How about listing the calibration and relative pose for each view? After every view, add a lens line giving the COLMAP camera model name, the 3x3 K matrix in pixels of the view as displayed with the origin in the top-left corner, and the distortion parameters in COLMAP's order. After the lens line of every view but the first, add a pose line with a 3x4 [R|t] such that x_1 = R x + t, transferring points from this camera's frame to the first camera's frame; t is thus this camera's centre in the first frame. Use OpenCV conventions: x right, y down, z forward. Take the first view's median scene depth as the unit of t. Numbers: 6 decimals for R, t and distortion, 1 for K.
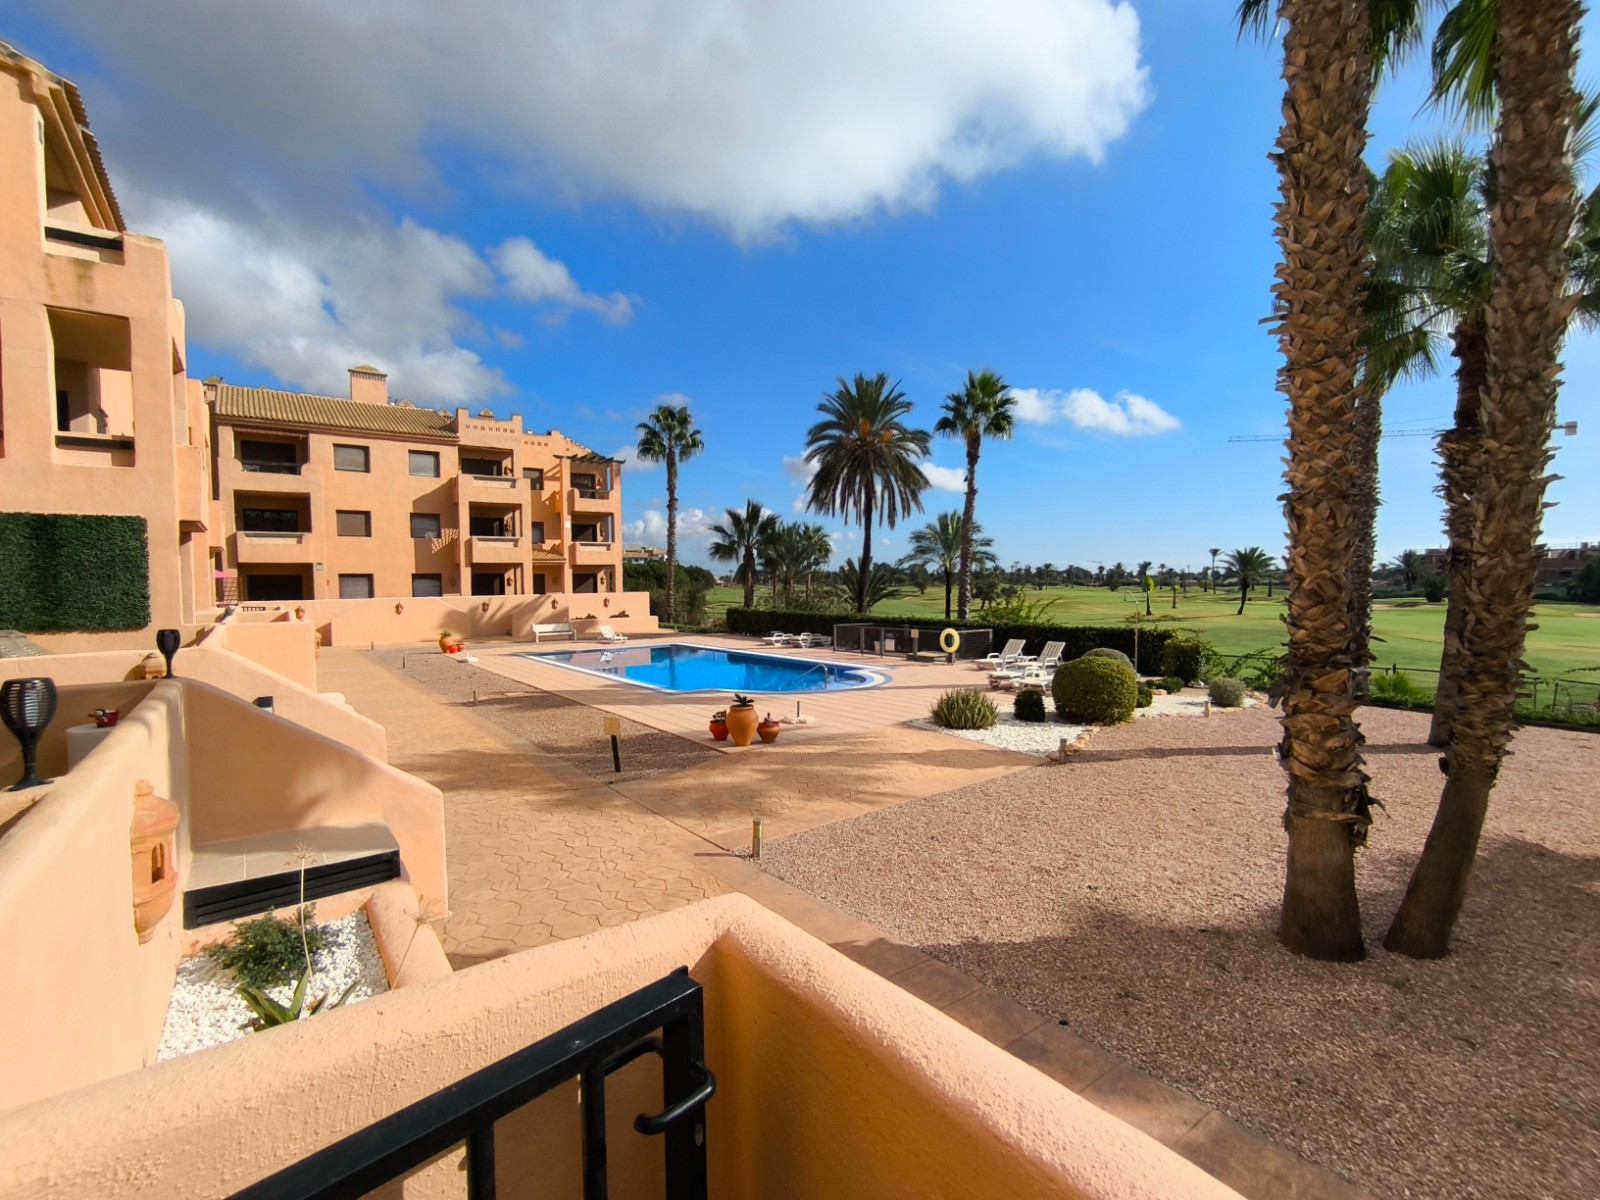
lens RADIAL K [[741.1, 0, 791.4], [0, 741.1, 600.1], [0, 0, 1]] dist [-0.044459, 0.031843]
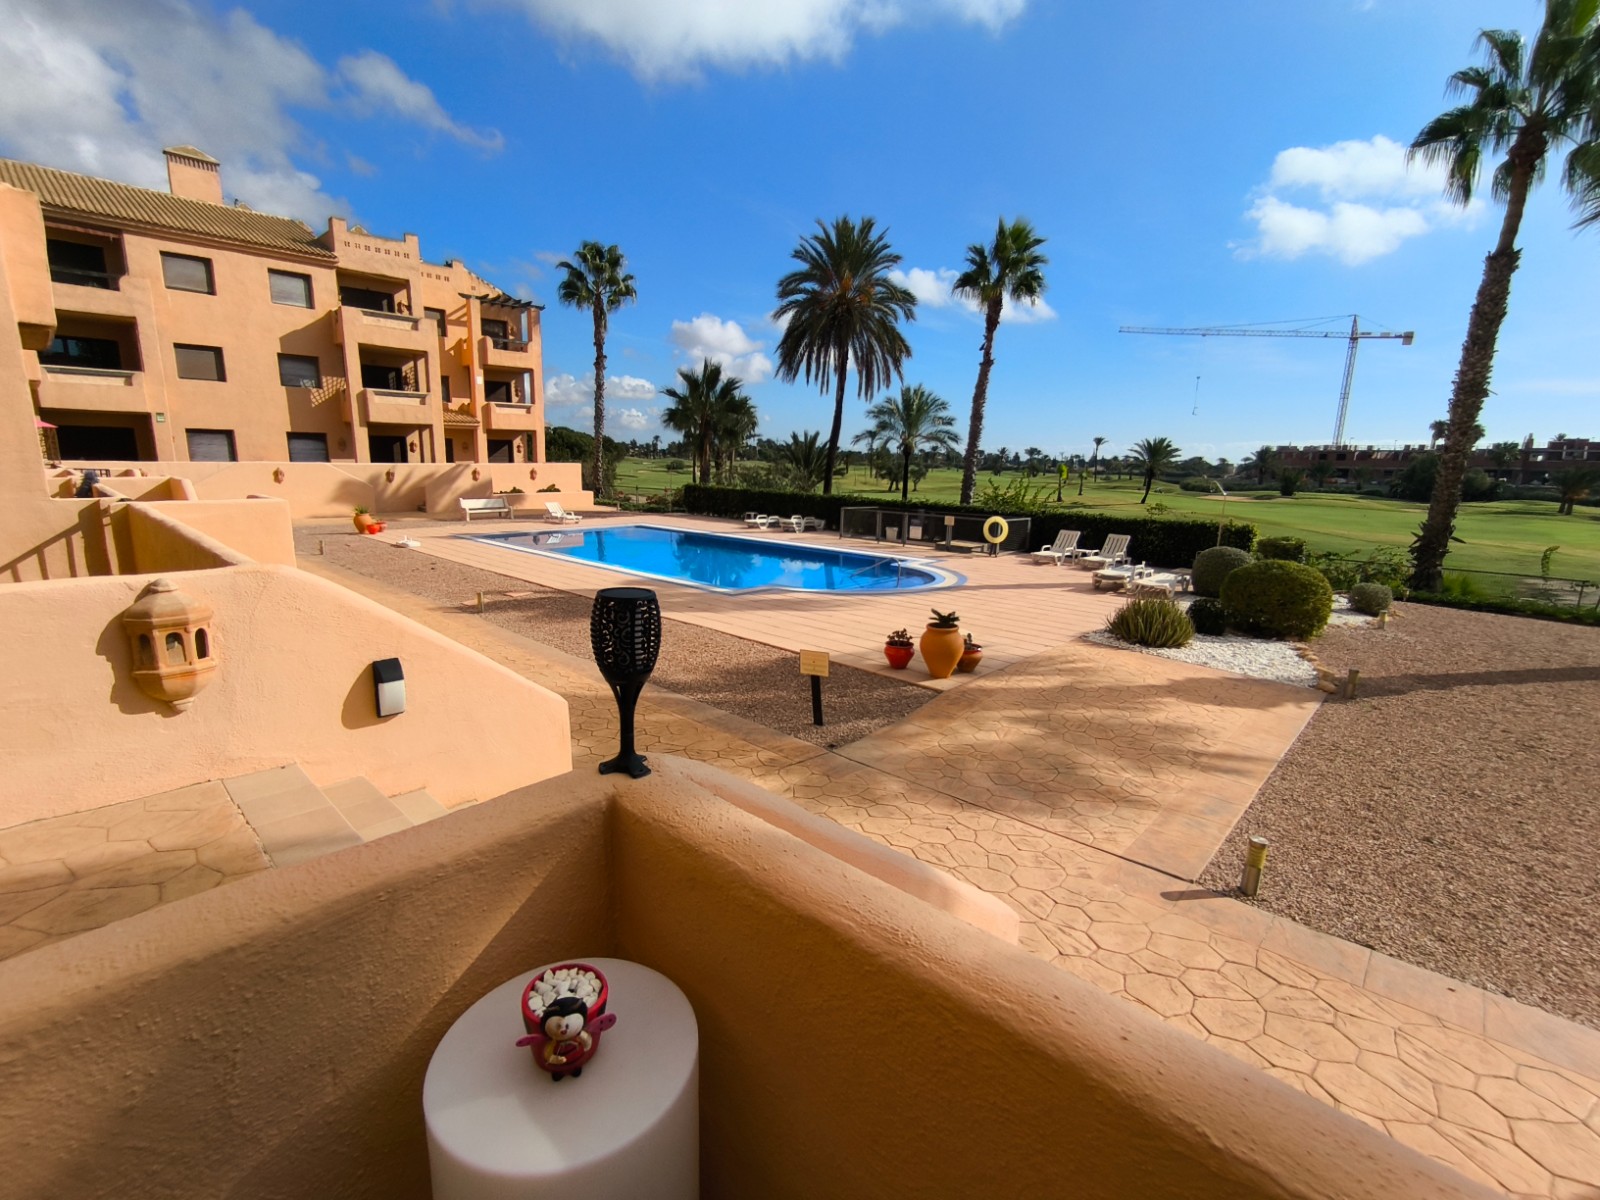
lens RADIAL K [[741.1, 0, 791.4], [0, 741.1, 600.1], [0, 0, 1]] dist [-0.044459, 0.031843]
pose [[0.986010, 0.000369, 0.166683, -0.105782], [-0.027789, 0.986366, 0.162200, 0.000113], [-0.164351, -0.164563, 0.972578, 0.093415]]
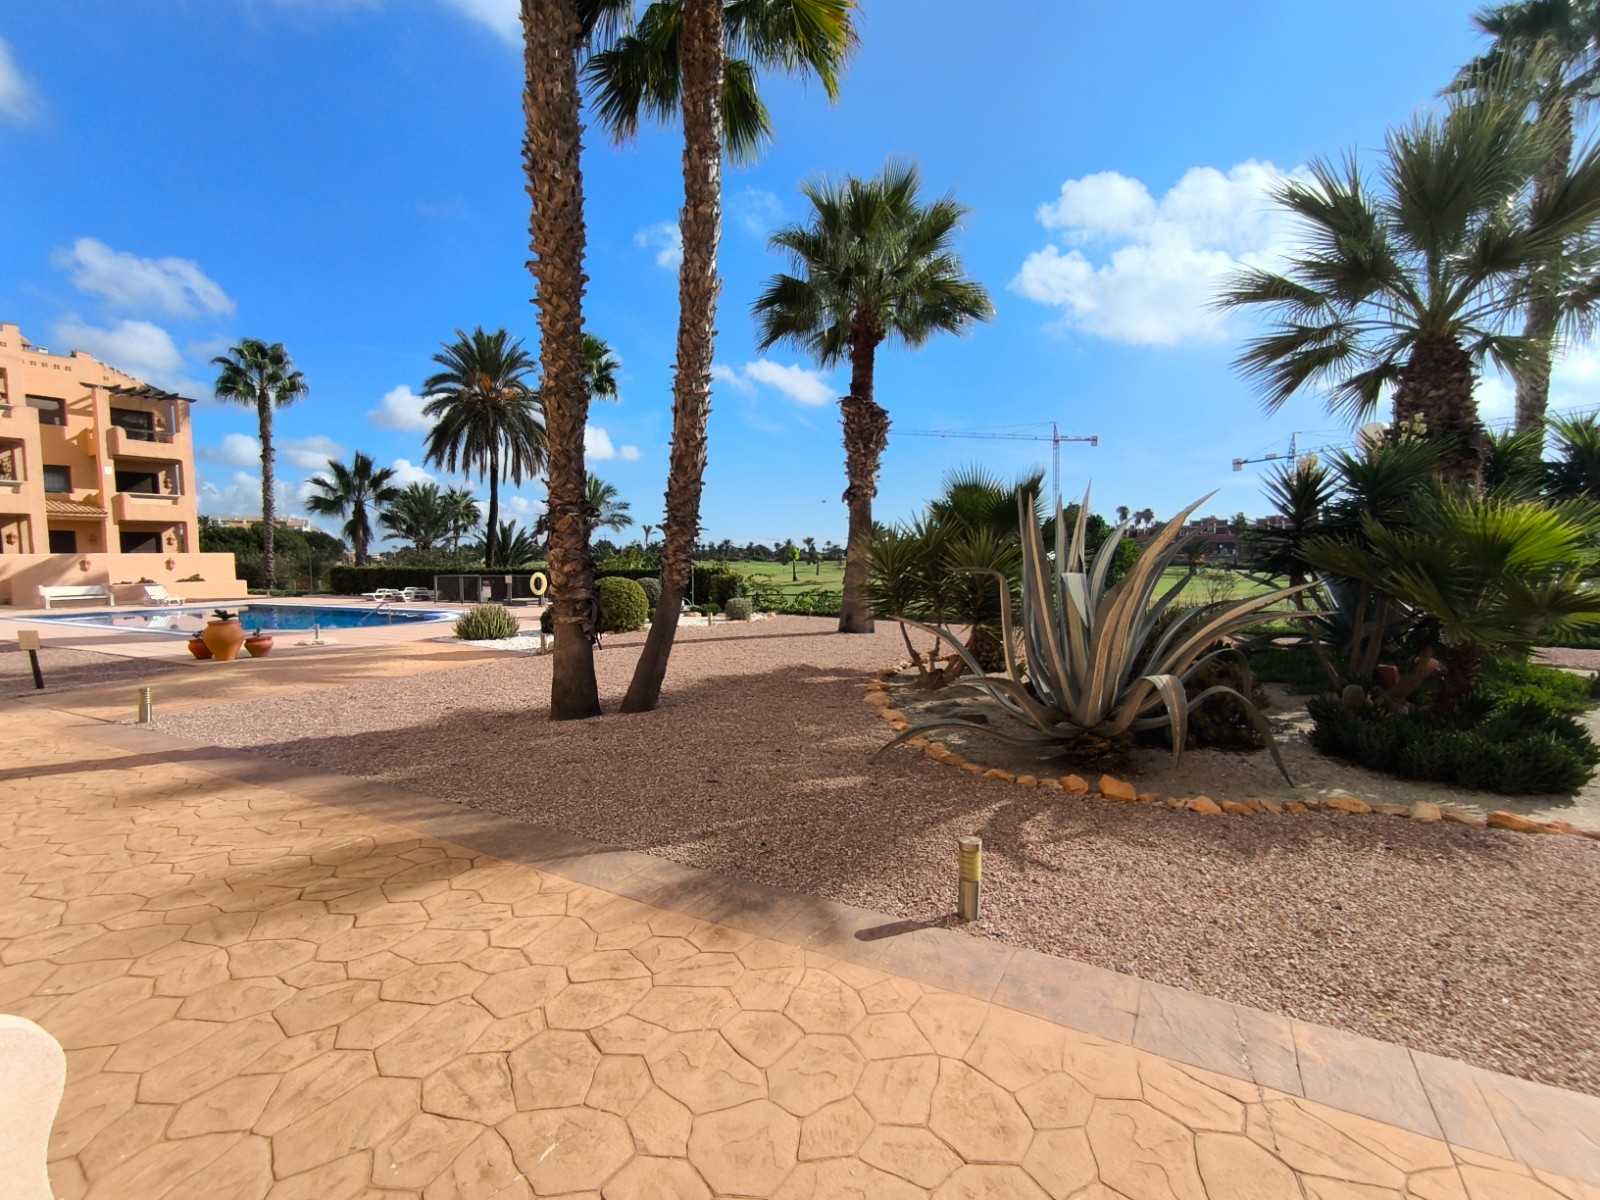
lens RADIAL K [[732.8, 0, 793.5], [0, 732.8, 601.6], [0, 0, 1]] dist [-0.001332, 0.007046]
pose [[0.917223, -0.025321, 0.397570, 0.077107], [0.012832, 0.999338, 0.034044, 0.029173], [-0.398168, -0.026125, 0.916940, -0.065479]]
